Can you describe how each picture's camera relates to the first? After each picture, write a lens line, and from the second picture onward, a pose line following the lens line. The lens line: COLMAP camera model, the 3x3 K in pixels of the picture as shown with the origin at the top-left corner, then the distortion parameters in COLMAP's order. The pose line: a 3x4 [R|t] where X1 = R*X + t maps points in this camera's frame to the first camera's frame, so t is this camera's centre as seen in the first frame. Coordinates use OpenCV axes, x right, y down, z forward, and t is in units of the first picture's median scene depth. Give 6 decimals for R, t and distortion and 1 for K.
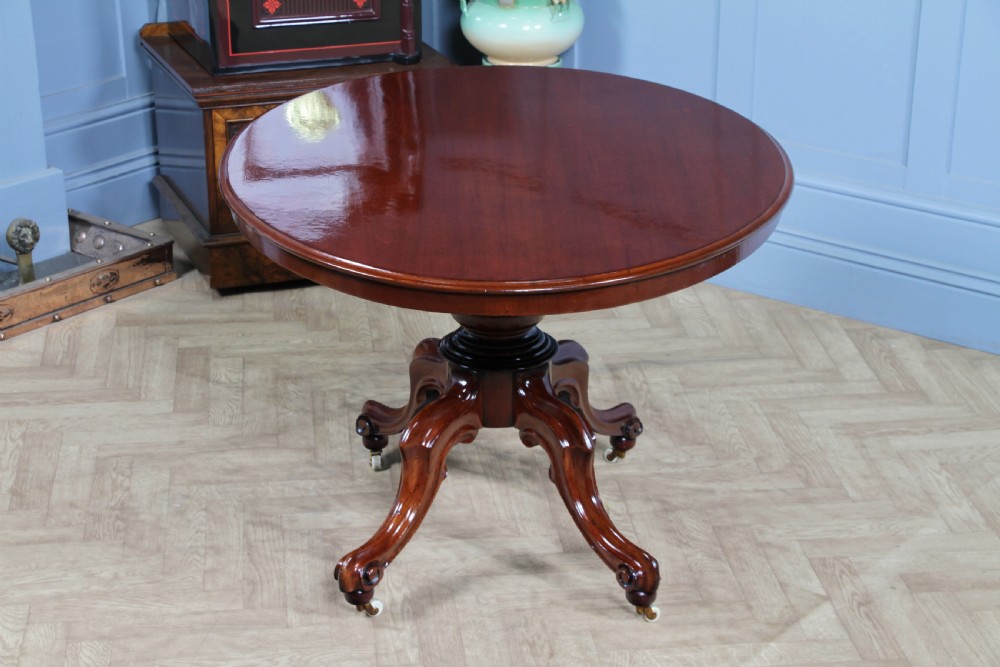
lens RADIAL K [[2220.8, 0, 501.1], [0, 2220.8, 354.8], [0, 0, 1]] dist [0.355915, 0.000000]
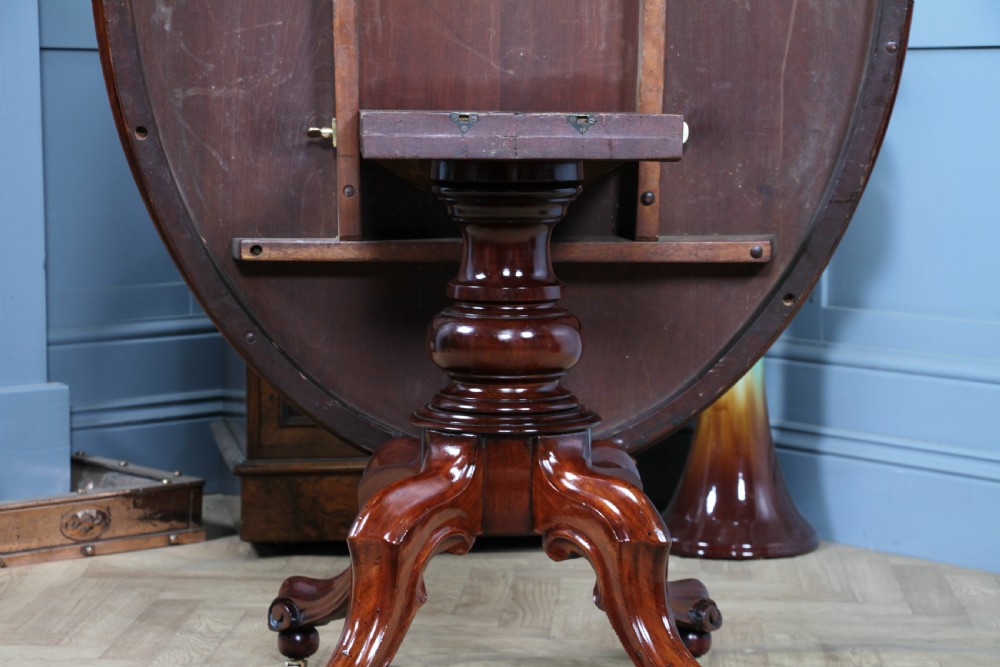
lens RADIAL K [[2569.3, 0, 497.3], [0, 2569.3, 339.9], [0, 0, 1]] dist [0.481551, 0.000000]
pose [[0.983196, 0.022783, -0.181128, 0.096406], [-0.072382, 0.959512, -0.272209, 0.137219], [0.167592, 0.280746, 0.945037, 0.325241]]
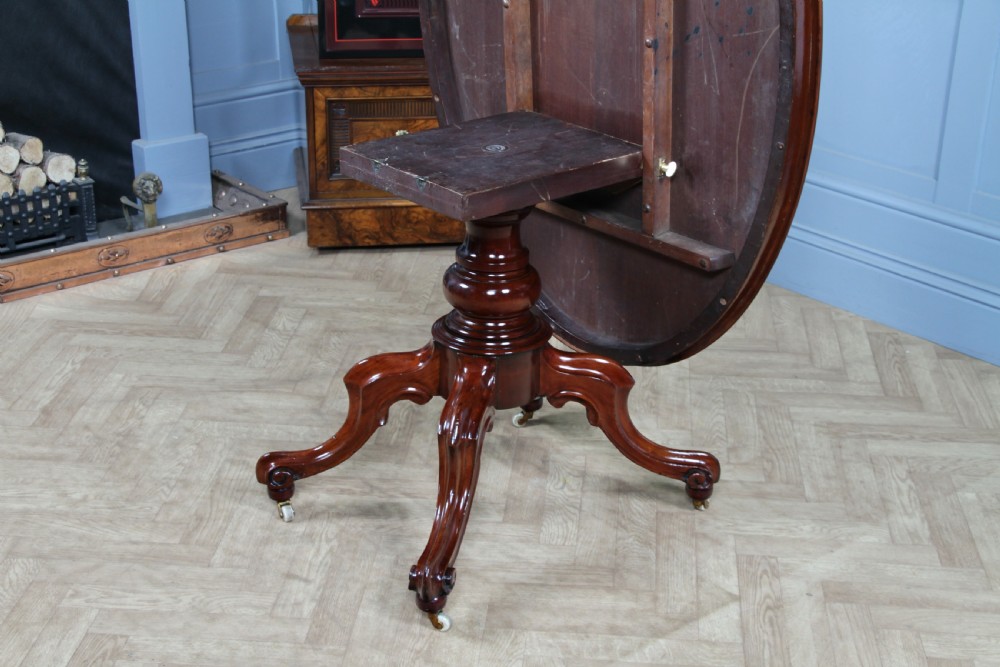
lens RADIAL K [[1638.5, 0, 494.4], [0, 1638.5, 367.1], [0, 0, 1]] dist [0.143256, 0.000000]
pose [[0.978067, 0.093357, -0.186197, 0.146925], [-0.087685, 0.995404, 0.038486, -0.010849], [0.188934, -0.021316, 0.981758, 0.233483]]
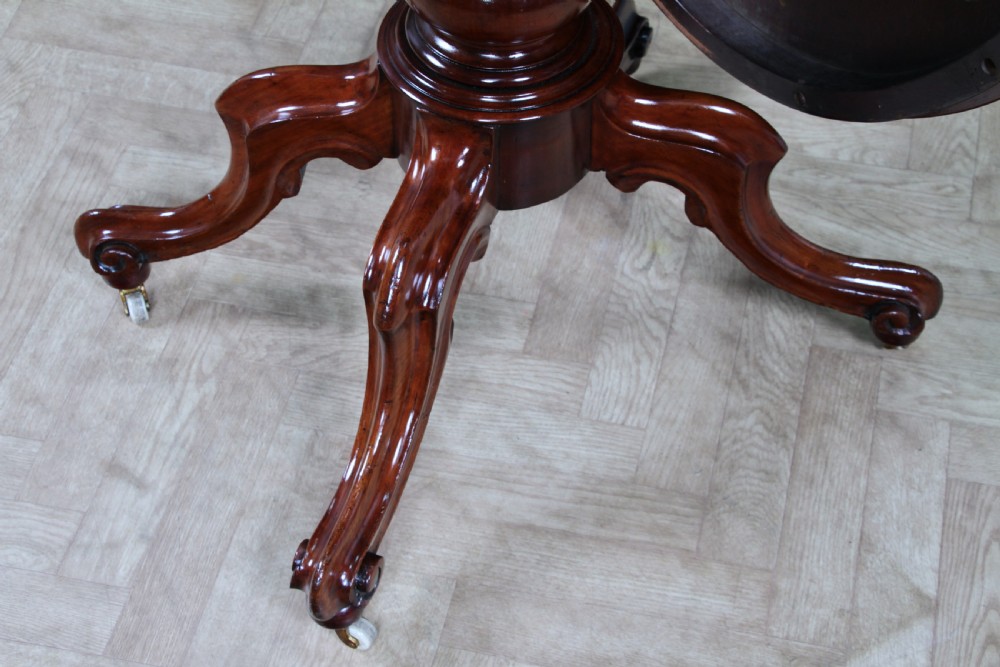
lens RADIAL K [[1837.8, 0, 487.2], [0, 1837.8, 350.6], [0, 0, 1]] dist [0.201157, 0.000000]
pose [[0.941010, 0.243912, -0.234534, 0.119423], [-0.116046, 0.883704, 0.453433, -0.113494], [0.317856, -0.399468, 0.859879, 0.546941]]
